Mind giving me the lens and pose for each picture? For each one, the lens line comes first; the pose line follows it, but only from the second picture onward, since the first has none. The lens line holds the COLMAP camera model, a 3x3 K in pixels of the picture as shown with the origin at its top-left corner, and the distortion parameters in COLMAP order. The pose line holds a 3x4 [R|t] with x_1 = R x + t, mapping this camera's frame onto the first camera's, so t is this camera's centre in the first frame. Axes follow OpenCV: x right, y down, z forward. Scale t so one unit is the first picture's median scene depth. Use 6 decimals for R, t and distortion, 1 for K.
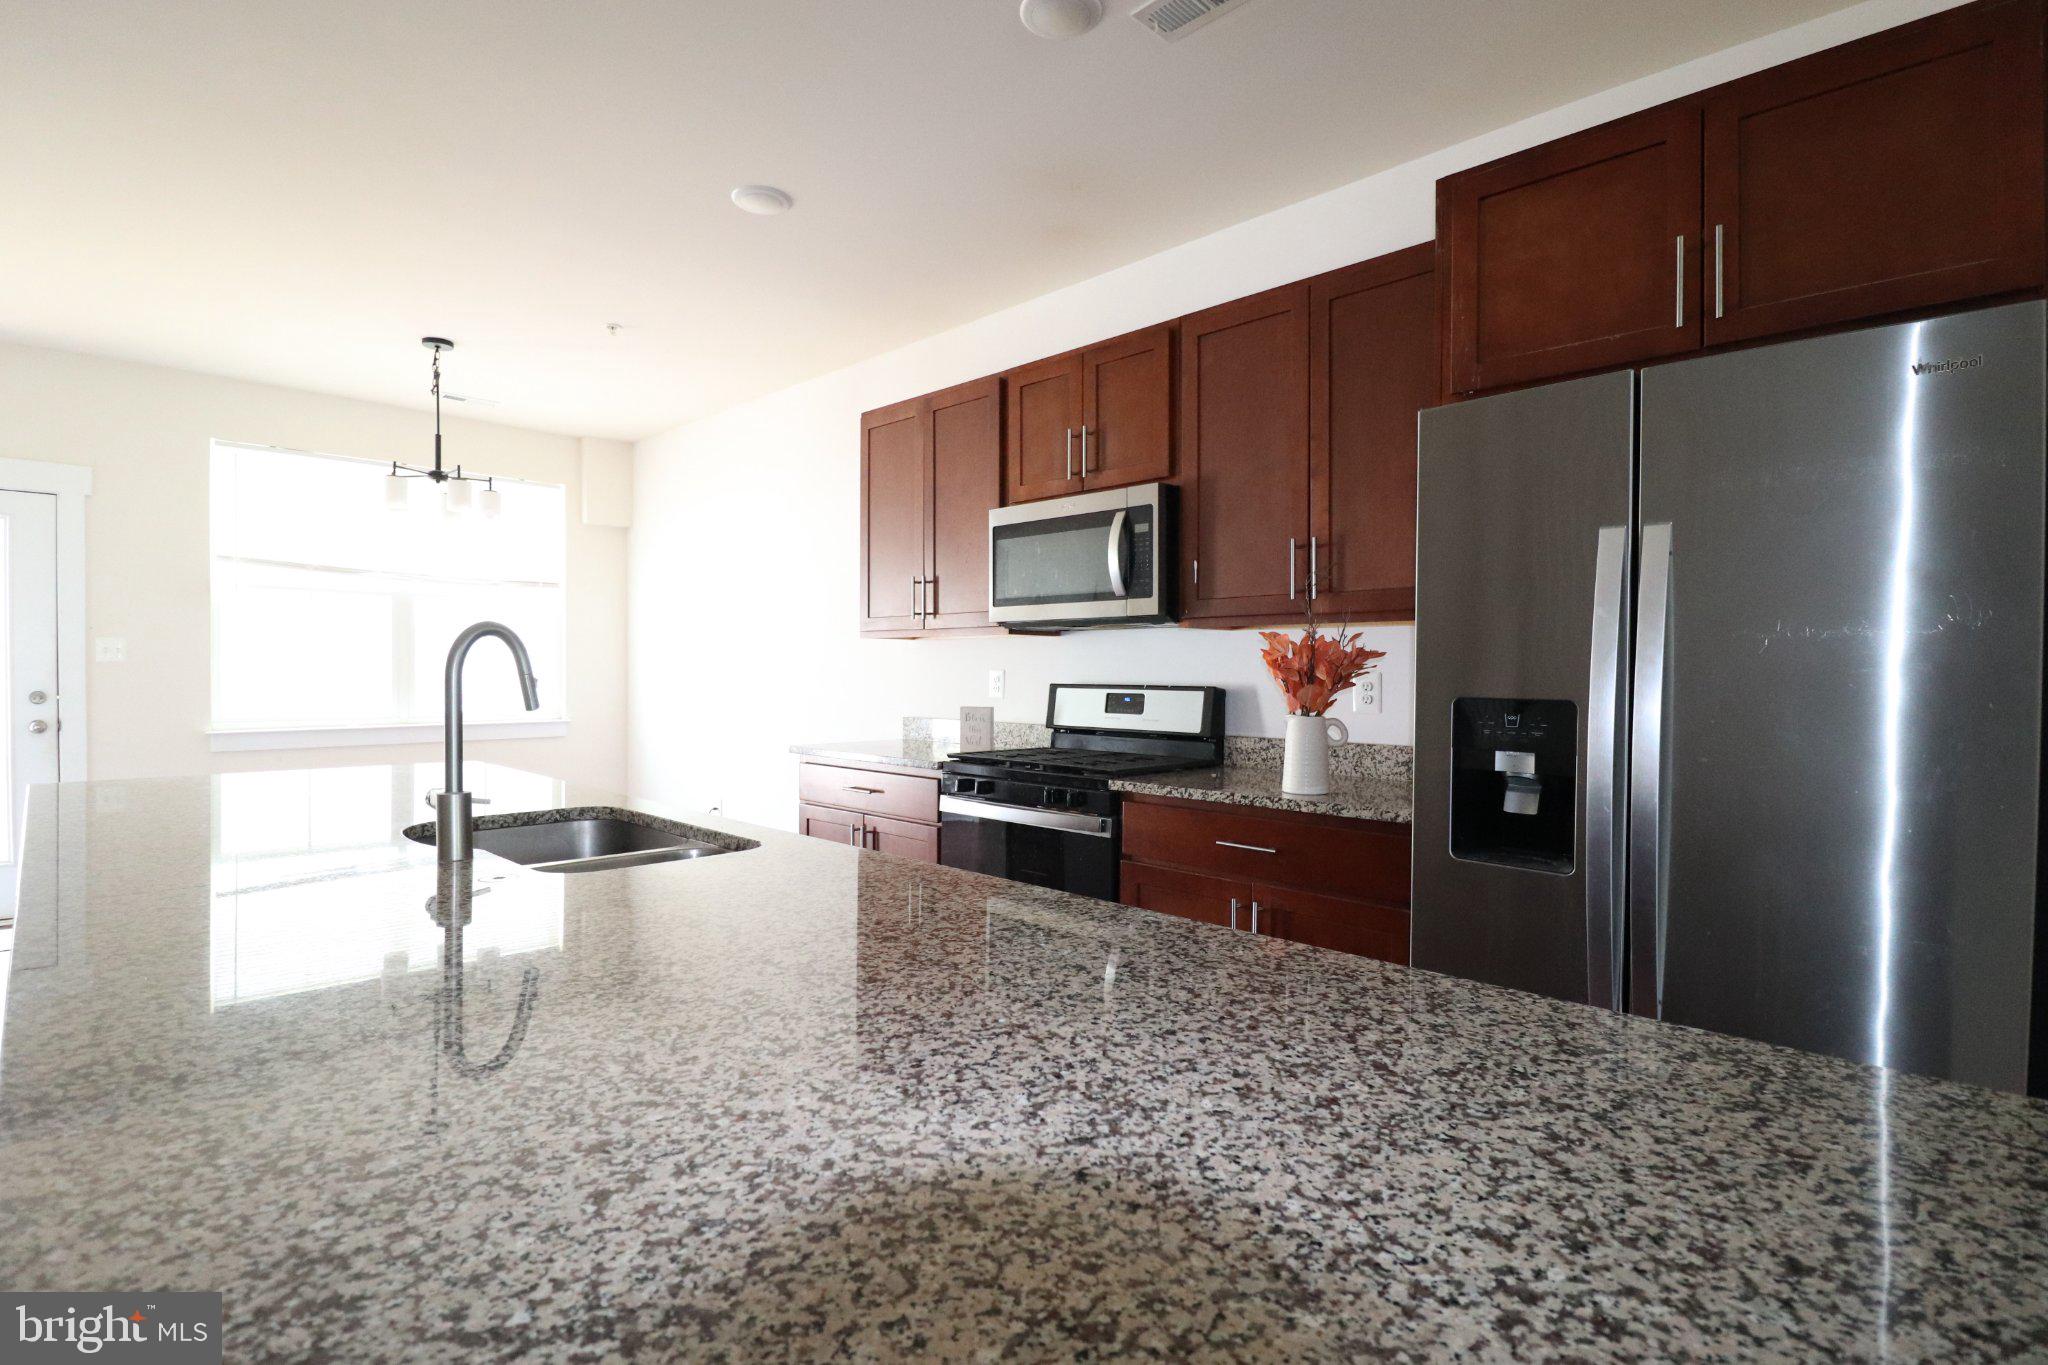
lens RADIAL K [[977.7, 0, 1024.0], [0, 977.7, 682.5], [0, 0, 1]] dist [-0.000311, -0.000004]
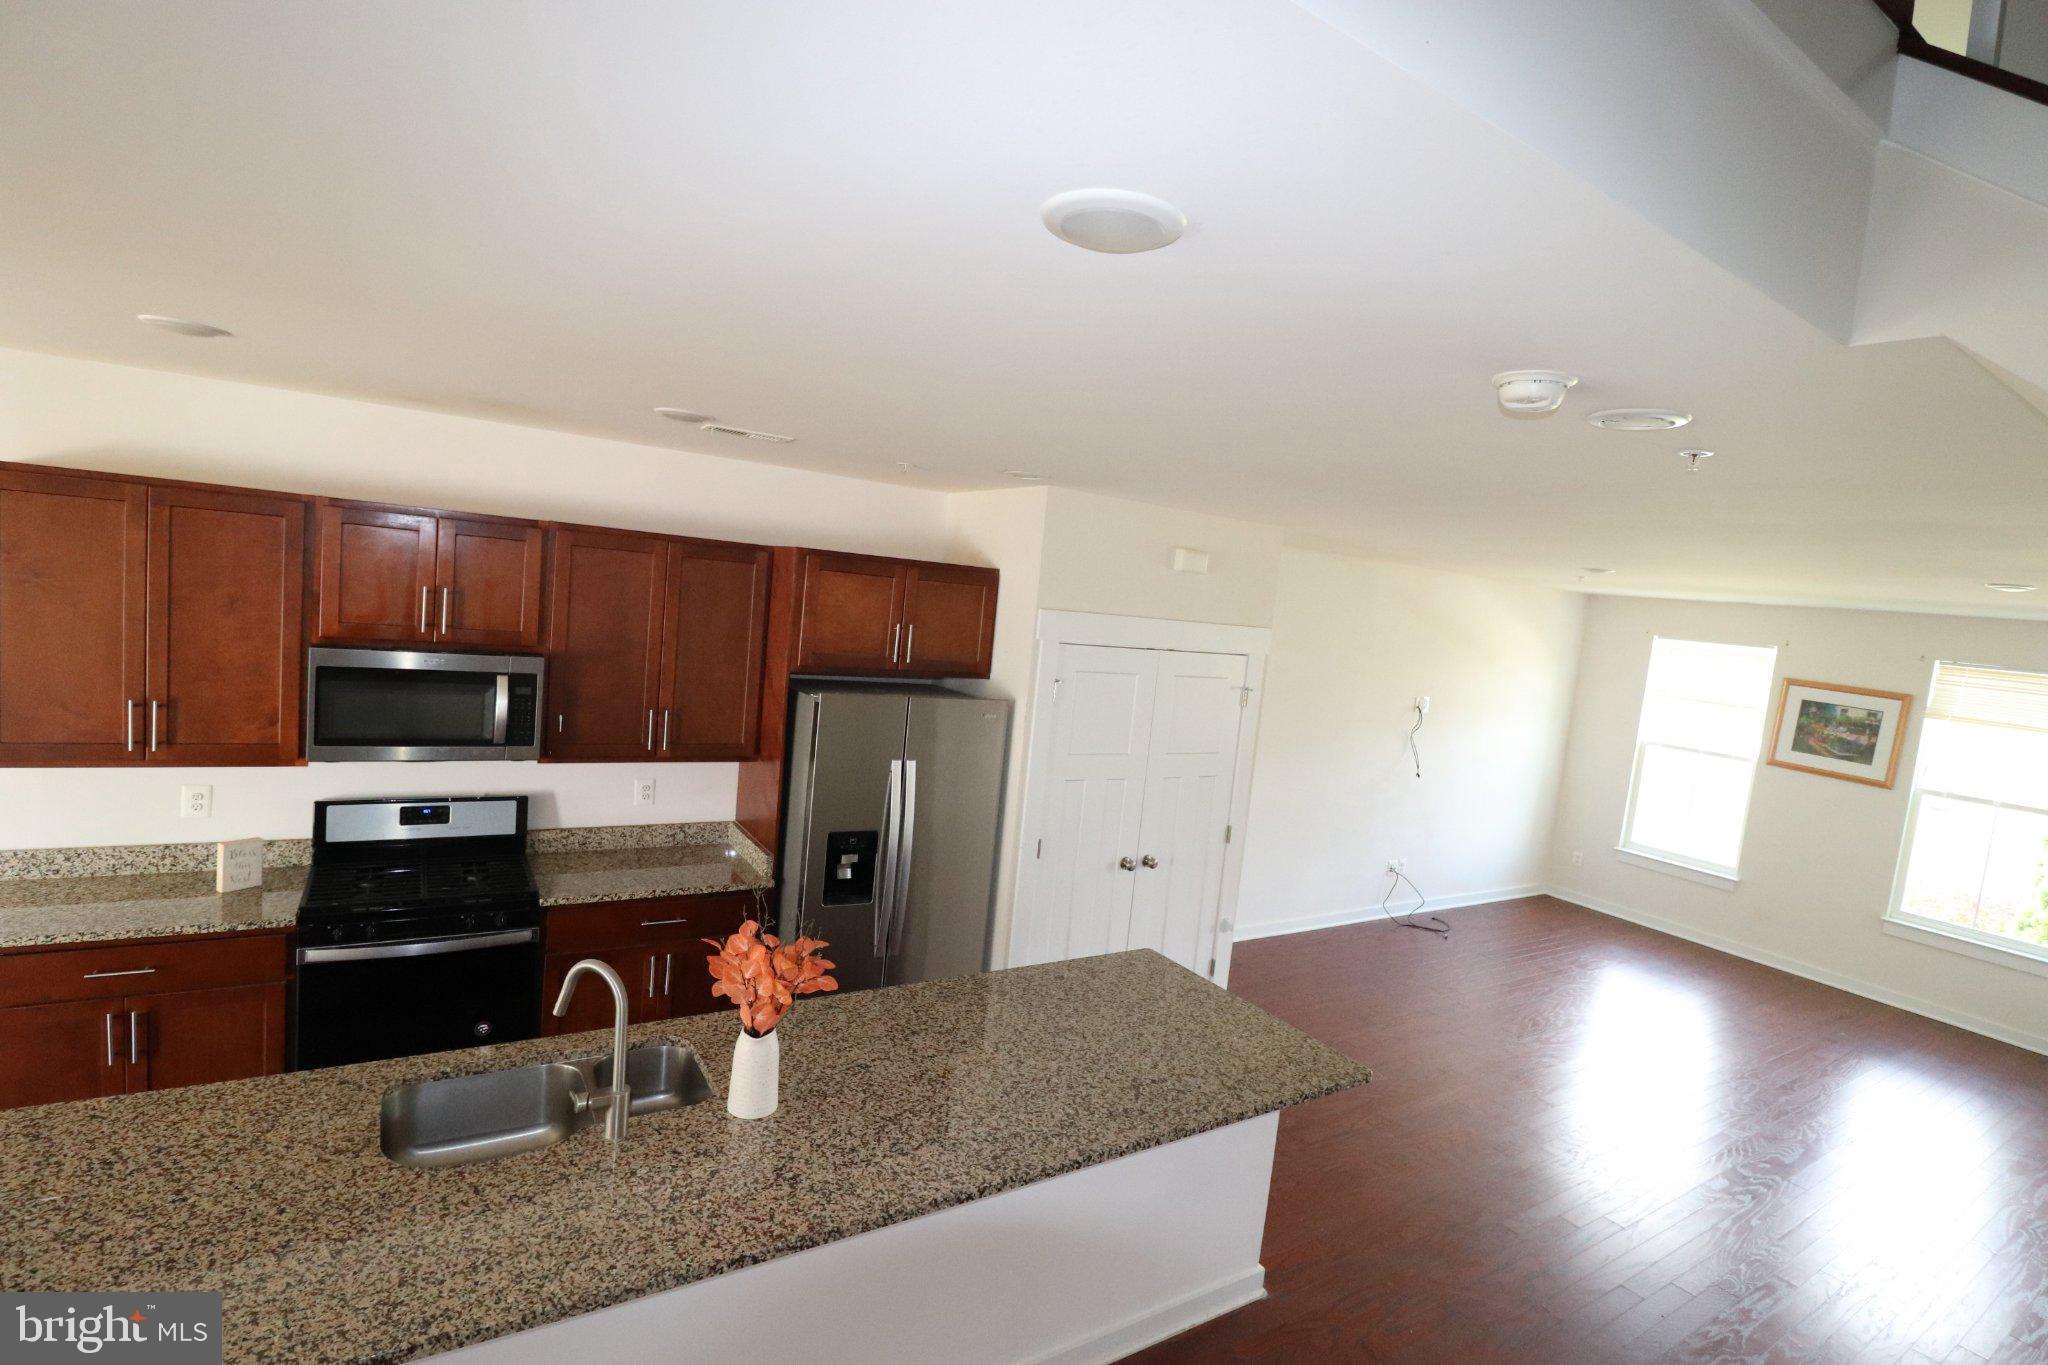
lens RADIAL K [[977.7, 0, 1024.0], [0, 977.7, 682.5], [0, 0, 1]] dist [-0.000311, -0.000004]
pose [[0.233926, -0.077690, 0.969145, -0.875782], [-0.089818, 0.990813, 0.101107, -0.328956], [-0.968097, -0.110699, 0.224799, 0.095949]]
